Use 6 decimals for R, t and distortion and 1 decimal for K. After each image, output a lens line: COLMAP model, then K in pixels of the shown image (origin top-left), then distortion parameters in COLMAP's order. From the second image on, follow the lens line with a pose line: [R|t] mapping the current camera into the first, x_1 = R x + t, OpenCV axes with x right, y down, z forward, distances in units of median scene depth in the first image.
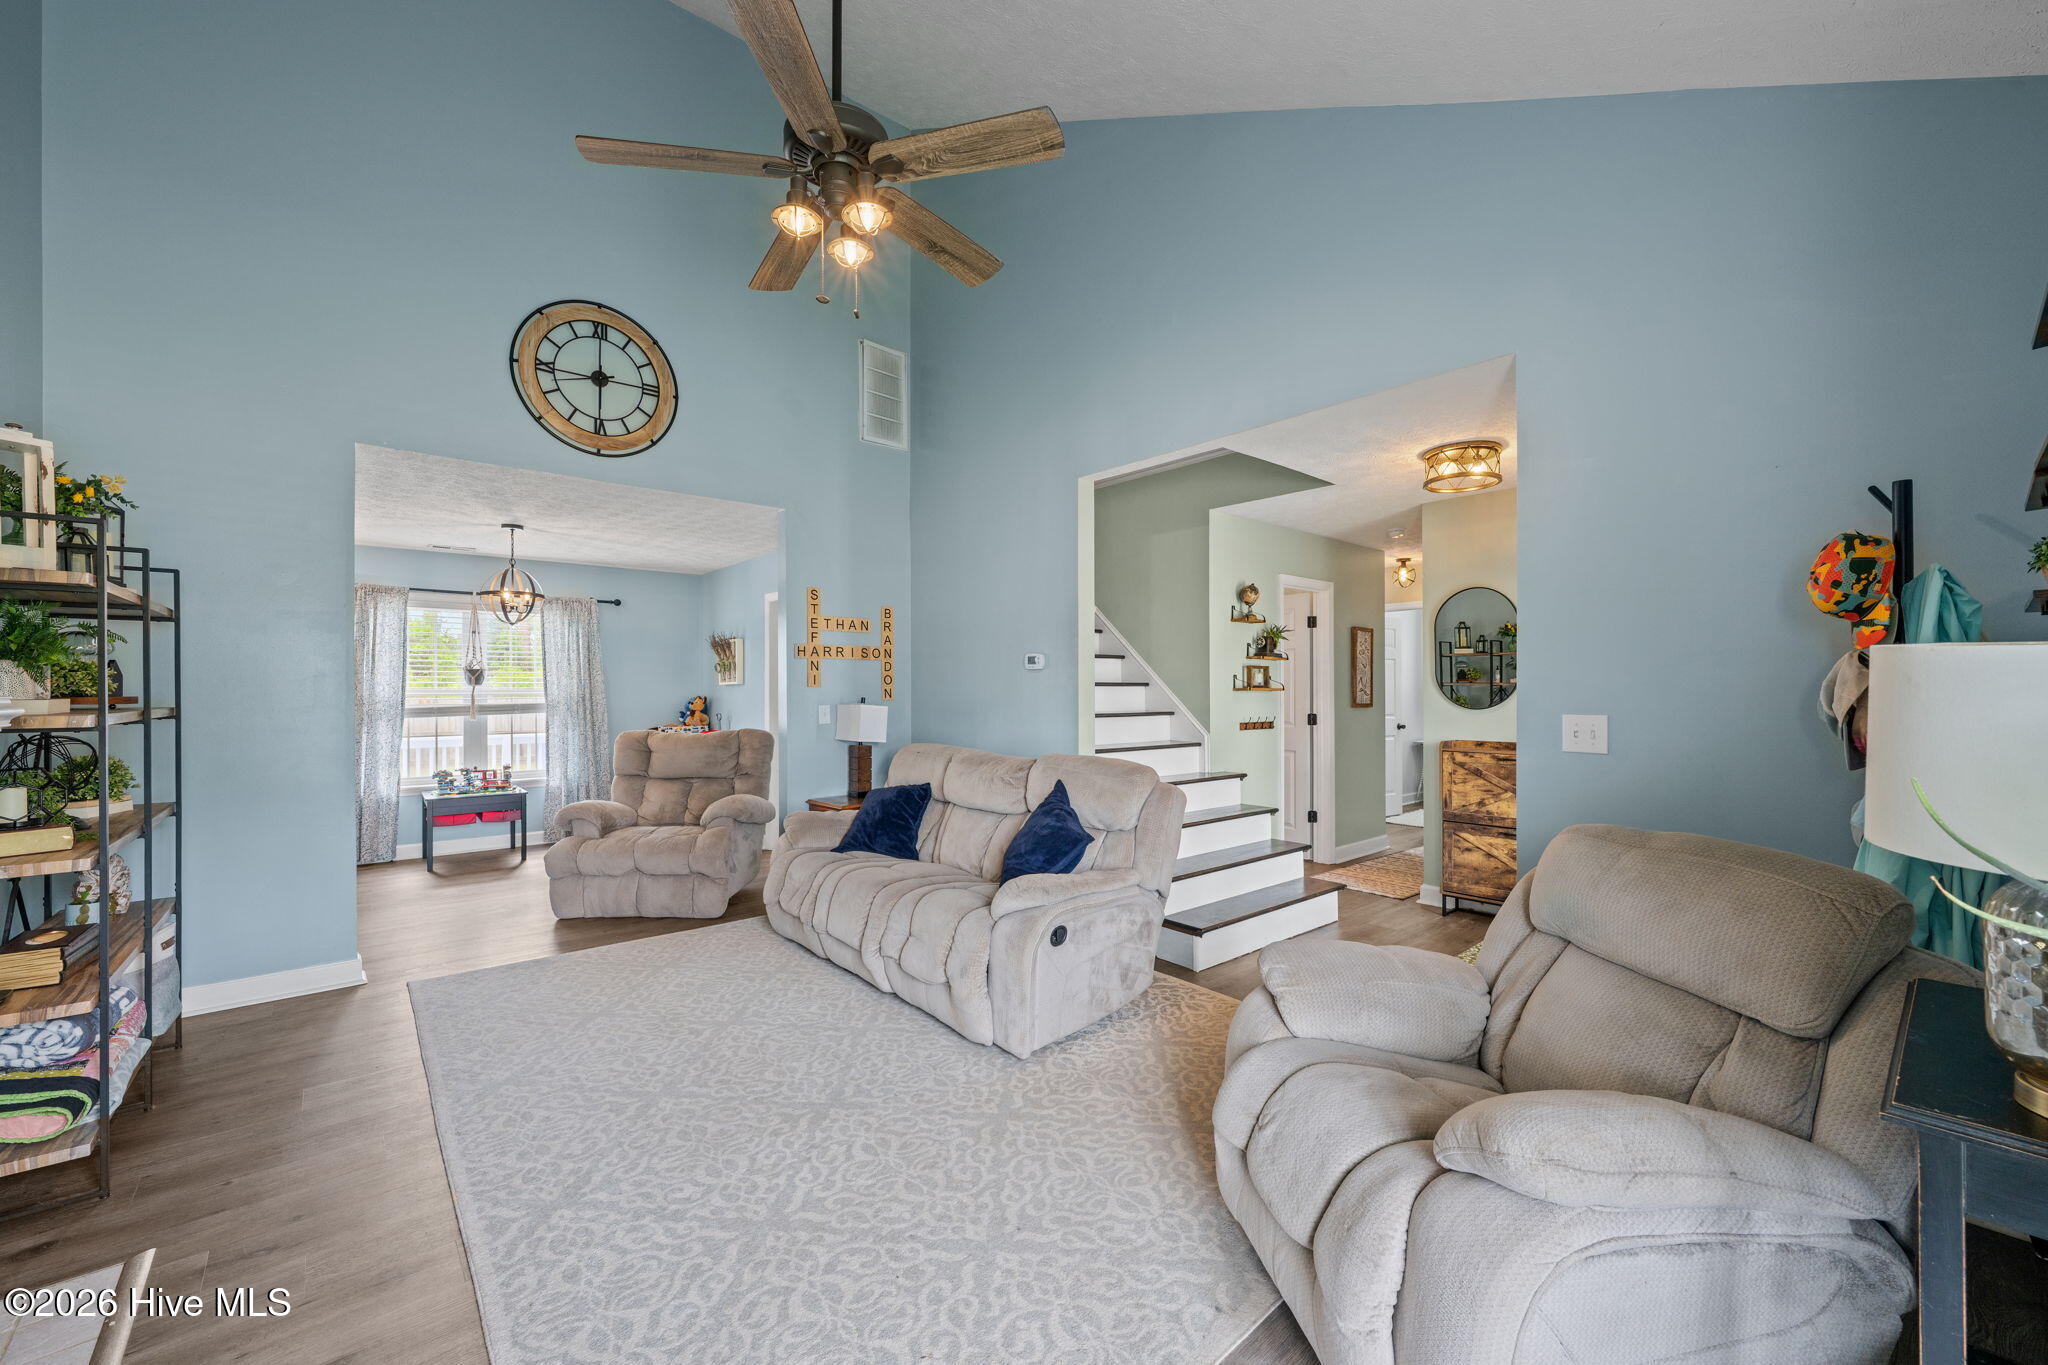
lens RADIAL K [[809.9, 0, 1020.6], [0, 809.9, 686.4], [0, 0, 1]] dist [-0.001553, -0.000615]
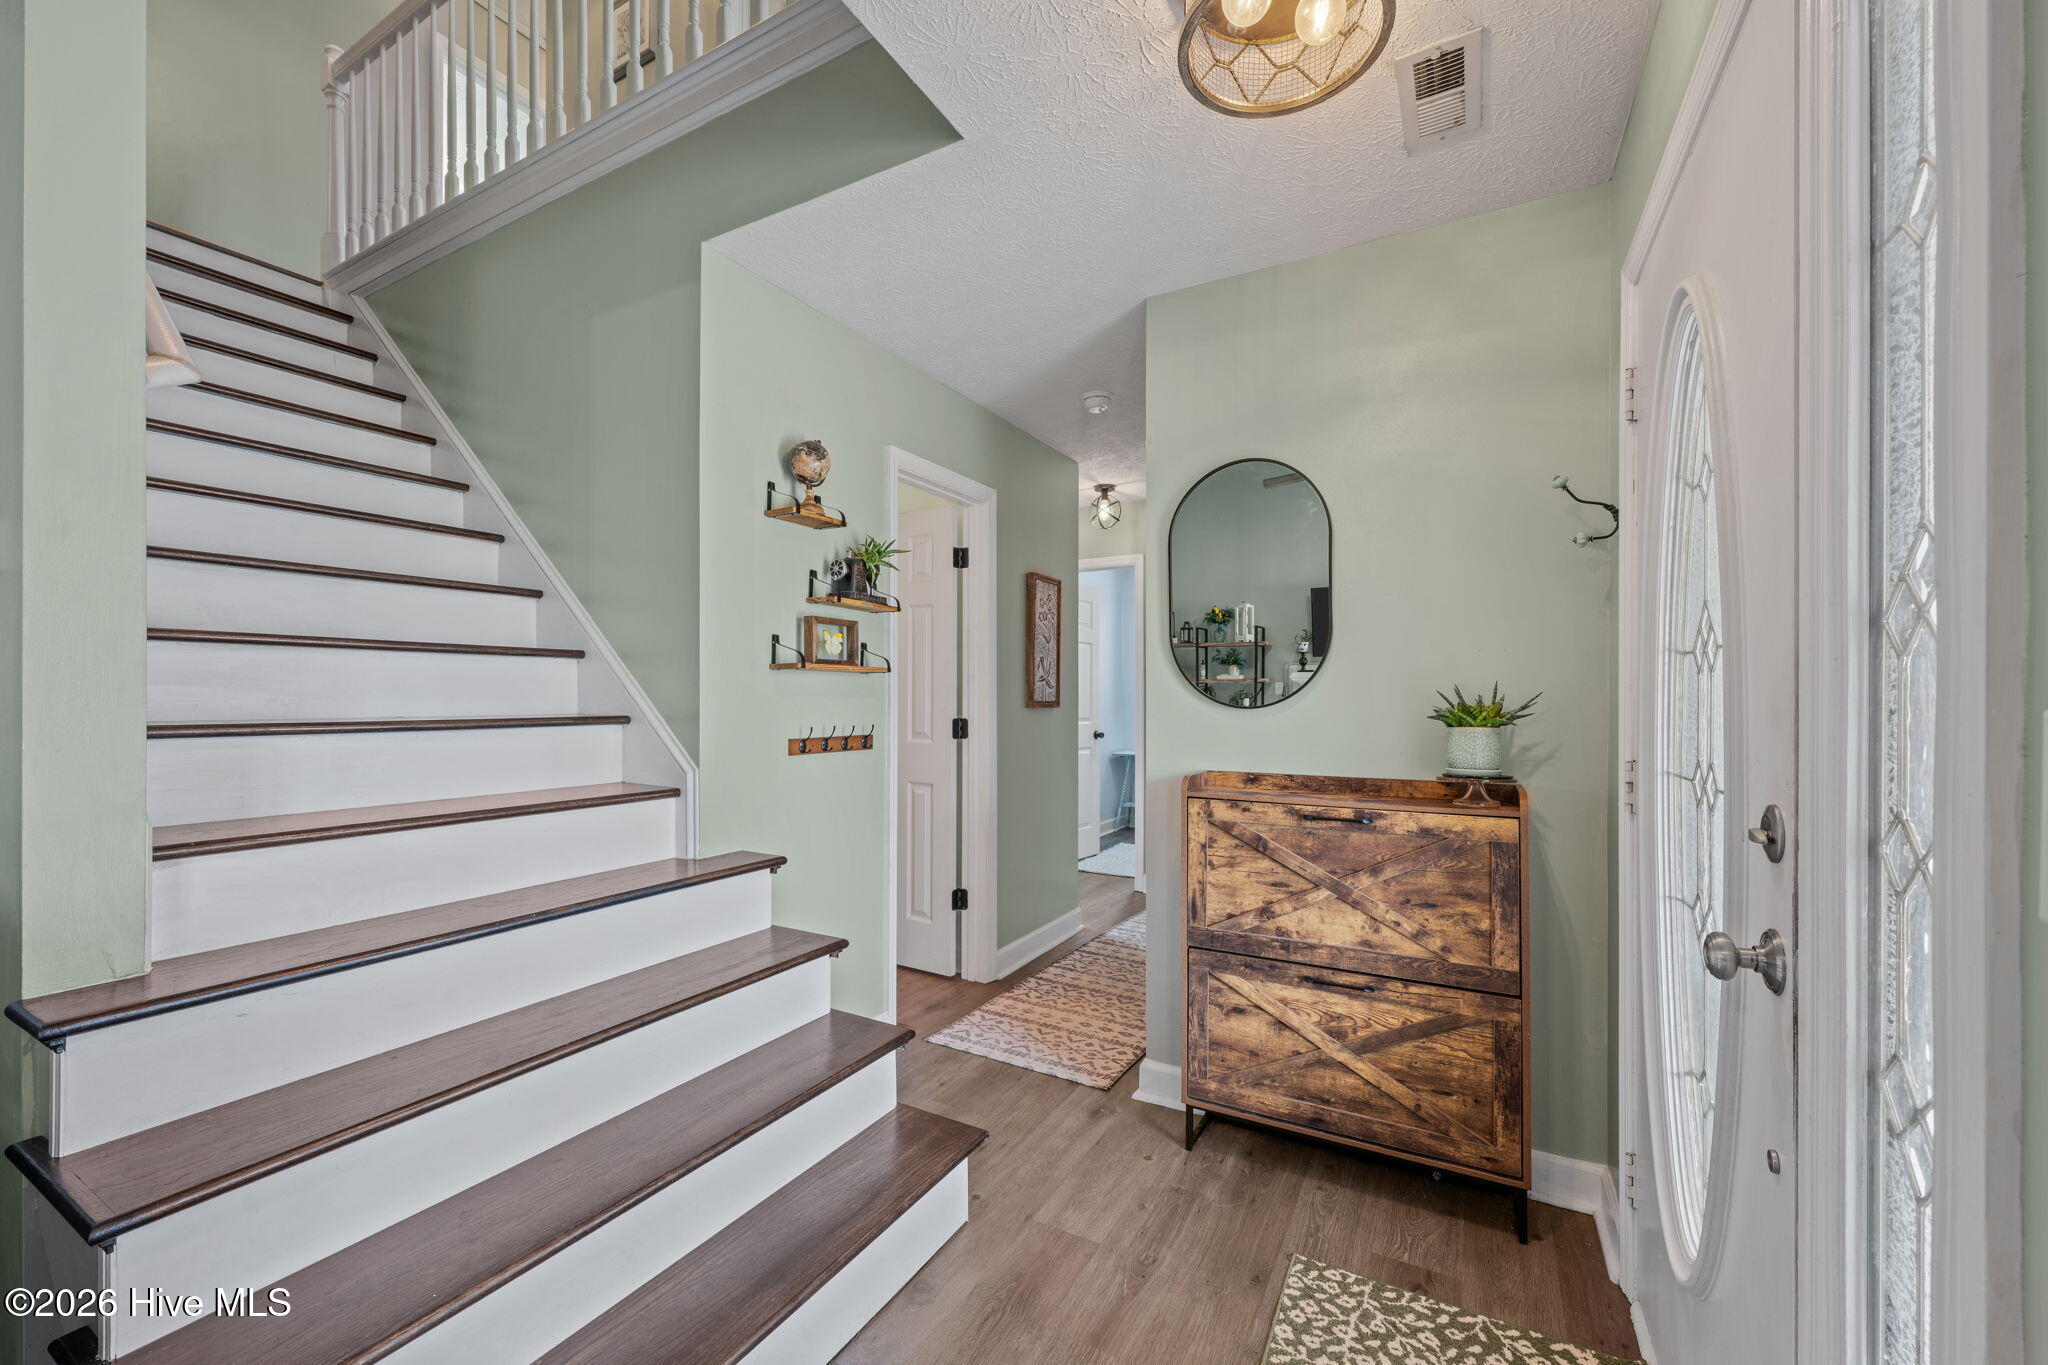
lens RADIAL K [[809.9, 0, 1024.8], [0, 809.9, 687.9], [0, 0, 1]] dist [-0.001553, -0.000615]
pose [[0.938015, 0.006402, 0.346536, 0.235976], [-0.004739, 0.999973, -0.005646, 0.017435], [-0.346563, 0.003654, 0.938020, 0.517484]]
